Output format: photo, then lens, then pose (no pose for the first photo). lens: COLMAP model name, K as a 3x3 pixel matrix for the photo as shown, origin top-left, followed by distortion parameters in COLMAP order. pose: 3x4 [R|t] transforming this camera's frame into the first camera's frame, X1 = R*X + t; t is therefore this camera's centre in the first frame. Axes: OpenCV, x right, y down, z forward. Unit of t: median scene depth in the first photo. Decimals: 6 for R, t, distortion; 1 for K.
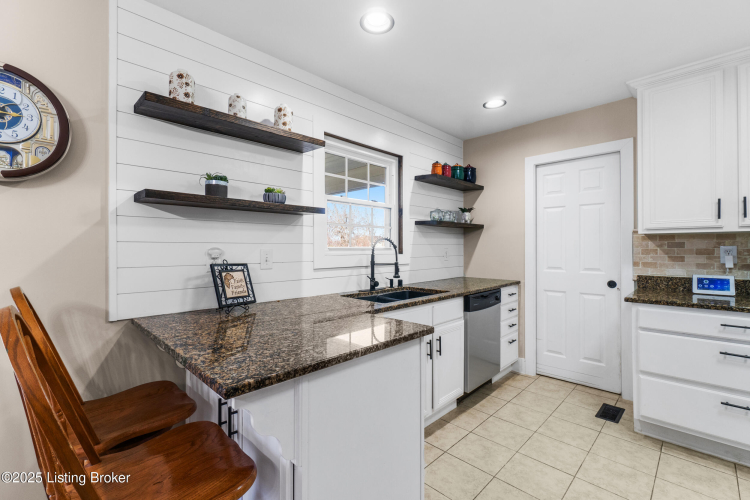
lens RADIAL K [[327.4, 0, 376.9], [0, 327.4, 247.5], [0, 0, 1]] dist [0.000066, 0.001005]
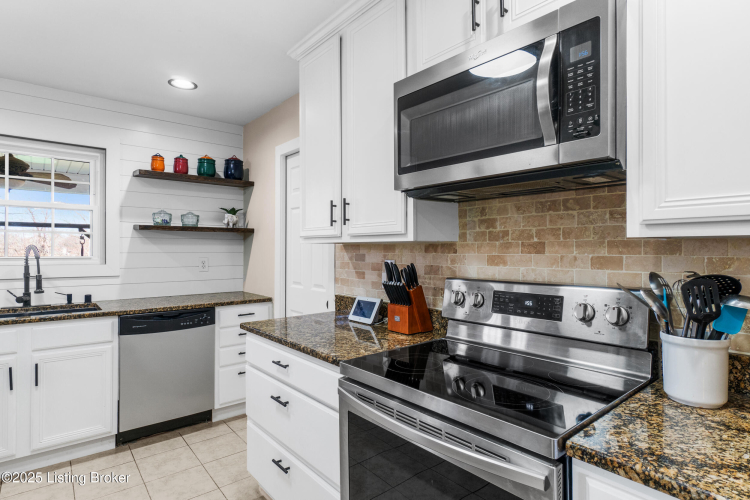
lens RADIAL K [[398.6, 0, 373.6], [0, 398.6, 250.4], [0, 0, 1]] dist [0.000359, -0.000348]
pose [[0.994805, 0.004807, -0.101685, 1.014060], [-0.004696, 0.999988, 0.001337, -0.024875], [0.101690, -0.000853, 0.994816, 0.052224]]
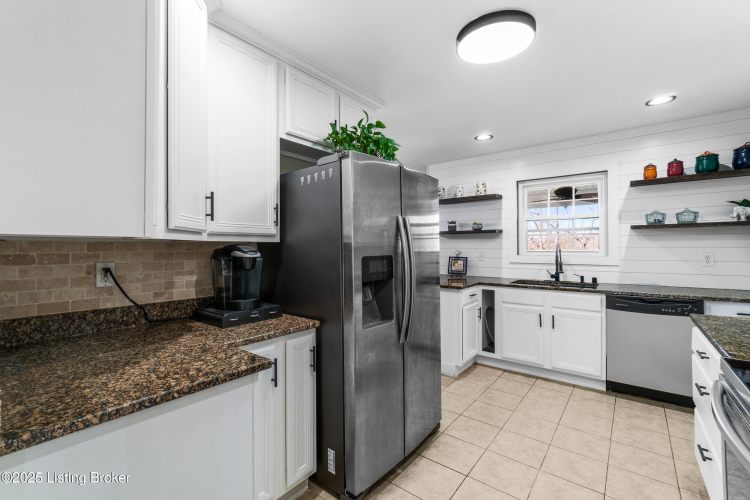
lens RADIAL K [[327.4, 0, 372.2], [0, 327.4, 247.3], [0, 0, 1]] dist [0.000066, 0.001005]
pose [[0.112163, 0.004665, -0.993679, 1.300277], [0.007570, 0.999956, 0.005549, -0.028593], [0.993661, -0.008144, 0.112123, 0.066056]]
